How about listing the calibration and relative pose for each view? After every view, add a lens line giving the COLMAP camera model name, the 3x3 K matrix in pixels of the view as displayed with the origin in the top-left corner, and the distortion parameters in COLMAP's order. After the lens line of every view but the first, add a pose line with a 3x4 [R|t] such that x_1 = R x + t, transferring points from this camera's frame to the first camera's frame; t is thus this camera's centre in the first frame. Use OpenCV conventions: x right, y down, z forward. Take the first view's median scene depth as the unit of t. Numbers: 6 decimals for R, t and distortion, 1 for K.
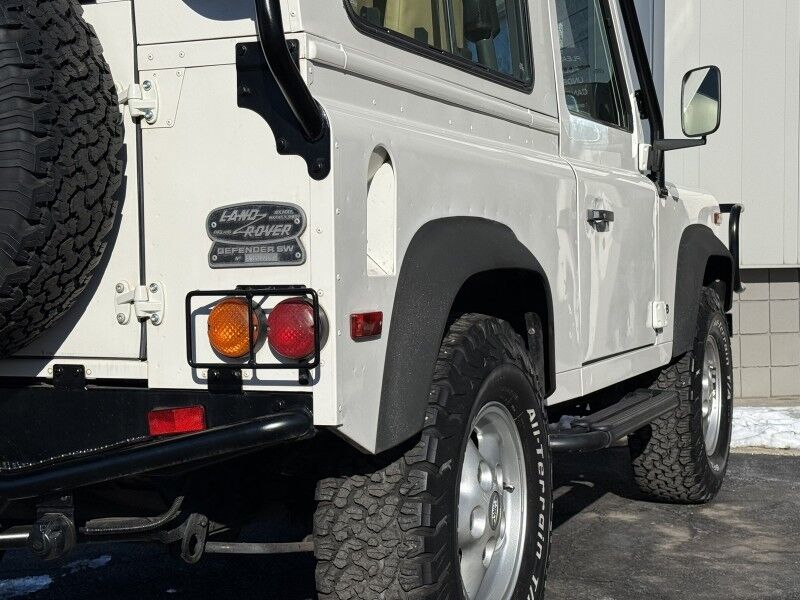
lens RADIAL K [[1310.8, 0, 400.0], [0, 1310.8, 300.0], [0, 0, 1]] dist [0.158152, -0.087904]
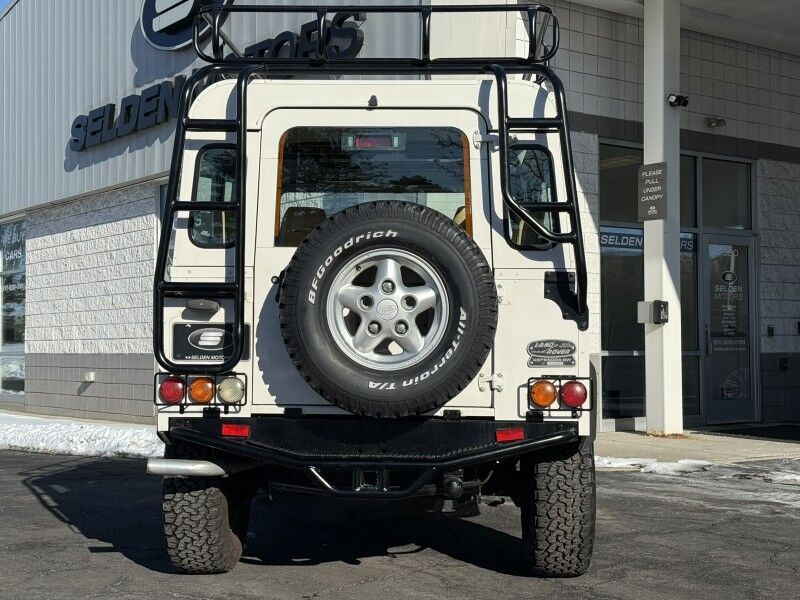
lens RADIAL K [[1147.6, 0, 400.0], [0, 1147.6, 300.0], [0, 0, 1]] dist [0.113498, -0.004270]
pose [[0.933394, 0.033100, 0.357324, -1.078359], [-0.011273, 0.997950, -0.062996, -0.012506], [-0.358676, 0.054772, 0.931854, -0.795799]]
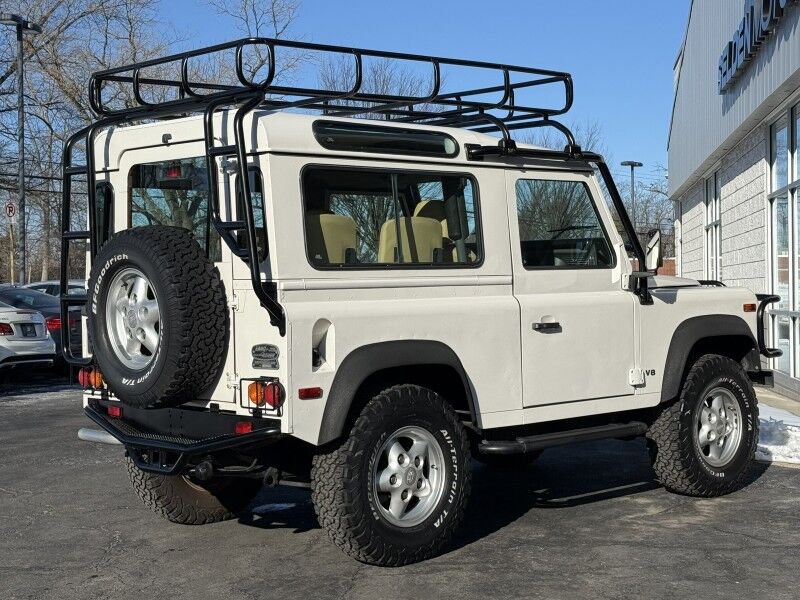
lens RADIAL K [[1310.8, 0, 400.0], [0, 1310.8, 300.0], [0, 0, 1]] dist [0.158152, -0.087904]
pose [[0.915452, 0.009096, -0.402325, 1.140422], [-0.009226, 0.999956, 0.001614, -0.164118], [0.402323, 0.002234, 0.915495, -1.214178]]
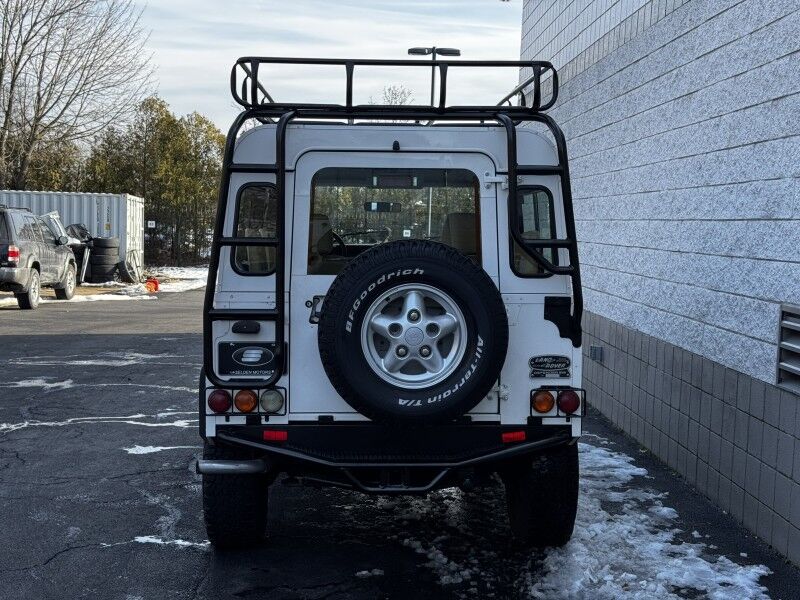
lens RADIAL K [[1147.6, 0, 400.0], [0, 1147.6, 300.0], [0, 0, 1]] dist [0.113498, -0.004270]
pose [[0.900582, -0.005823, 0.434647, -1.394522], [-0.008004, 0.999519, 0.029975, -0.252190], [-0.434613, -0.030474, 0.900102, -0.972748]]
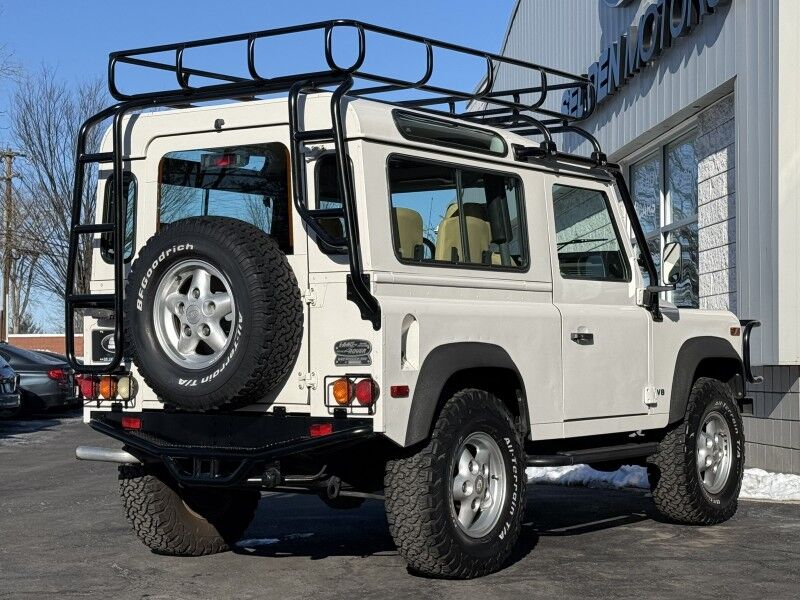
lens RADIAL K [[1586.9, 0, 400.0], [0, 1586.9, 300.0], [0, 0, 1]] dist [0.135947, -0.056146]
pose [[0.979363, 0.004747, -0.202054, 0.558851], [-0.016085, 0.998384, -0.054509, 0.011398], [0.201468, 0.056634, 0.977856, -1.823895]]
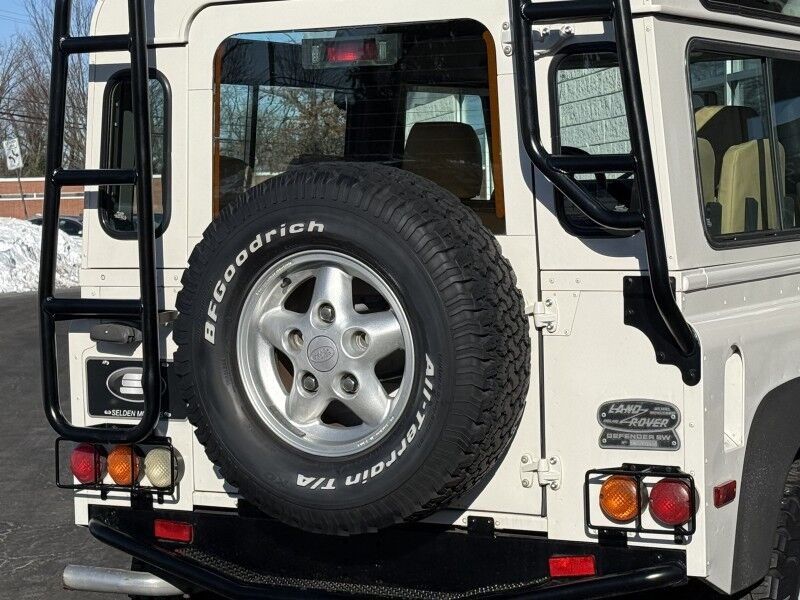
lens RADIAL K [[1950.4, 0, 400.1], [0, 1950.4, 312.9], [0, 0, 1]] dist [0.159196, -0.076626]
pose [[0.994486, -0.001678, -0.104851, -0.139198], [0.005947, 0.999165, 0.040420, -0.233713], [0.104696, -0.040821, 0.993666, -0.897570]]
